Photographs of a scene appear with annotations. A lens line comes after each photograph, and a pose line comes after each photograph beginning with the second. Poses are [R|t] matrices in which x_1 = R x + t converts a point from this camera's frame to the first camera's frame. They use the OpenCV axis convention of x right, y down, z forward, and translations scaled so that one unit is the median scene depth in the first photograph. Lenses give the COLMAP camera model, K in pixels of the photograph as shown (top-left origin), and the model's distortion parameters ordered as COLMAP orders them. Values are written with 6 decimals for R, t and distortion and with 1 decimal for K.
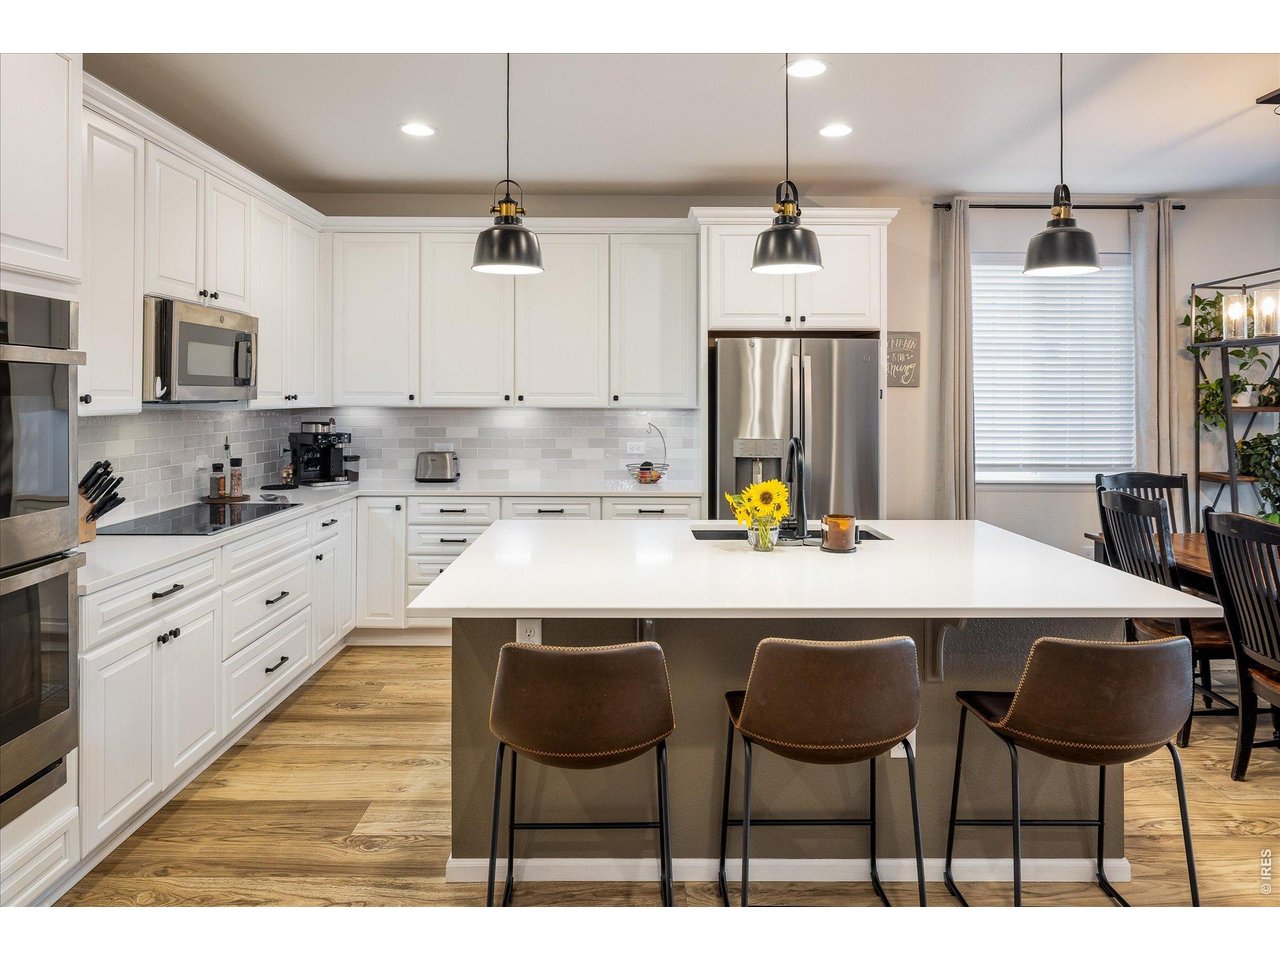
lens RADIAL K [[846.0, 0, 637.5], [0, 846.0, 465.8], [0, 0, 1]] dist [-0.003578, -0.002760]
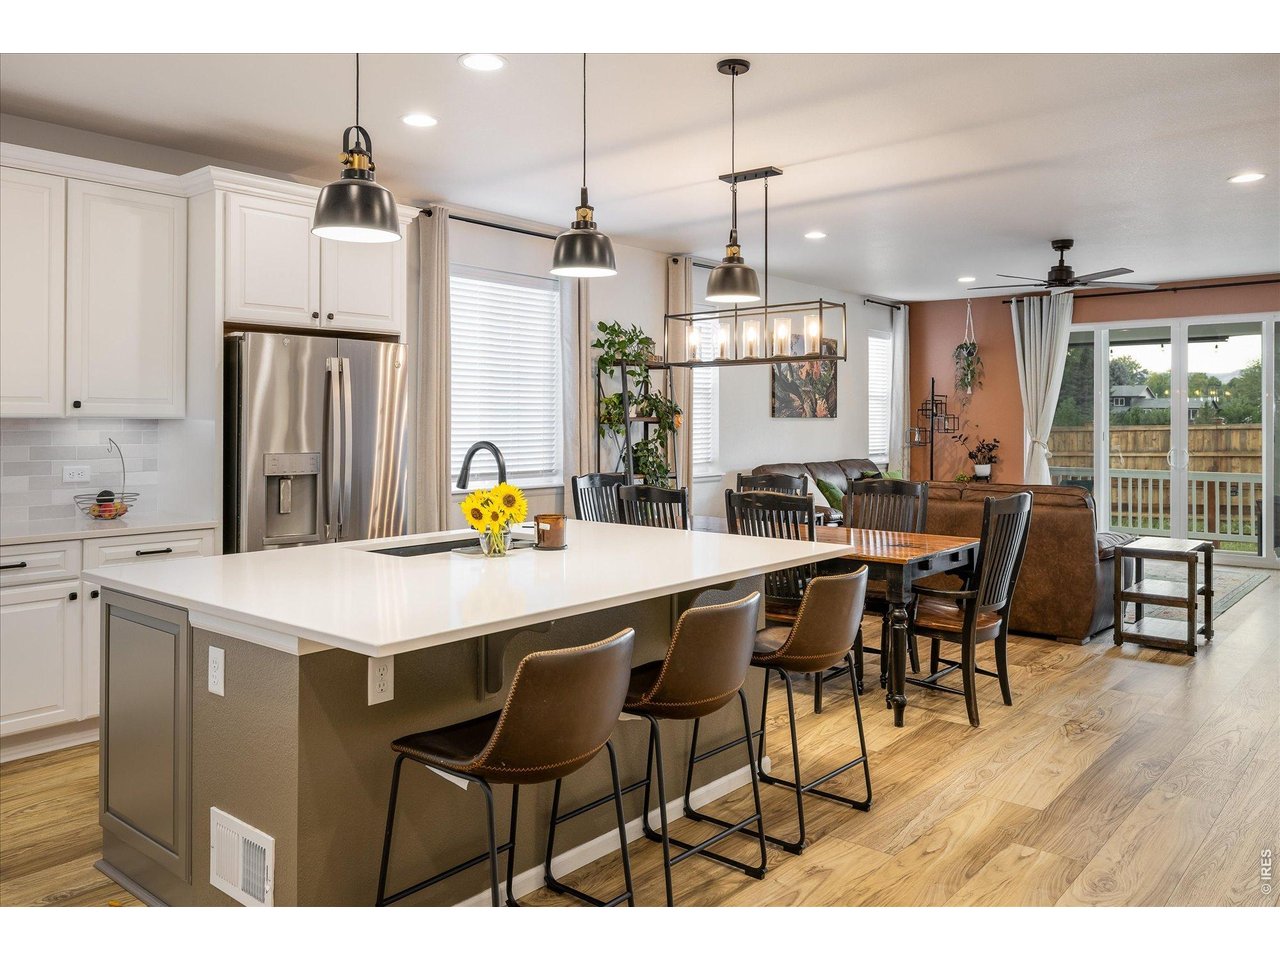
lens RADIAL K [[964.9, 0, 640.0], [0, 964.9, 480.0], [0, 0, 1]] dist [0.003138, -0.000808]
pose [[0.652419, -0.049126, 0.756265, -0.363612], [0.062547, 0.997983, 0.010869, 0.006855], [-0.755273, 0.040211, 0.654176, 0.098459]]
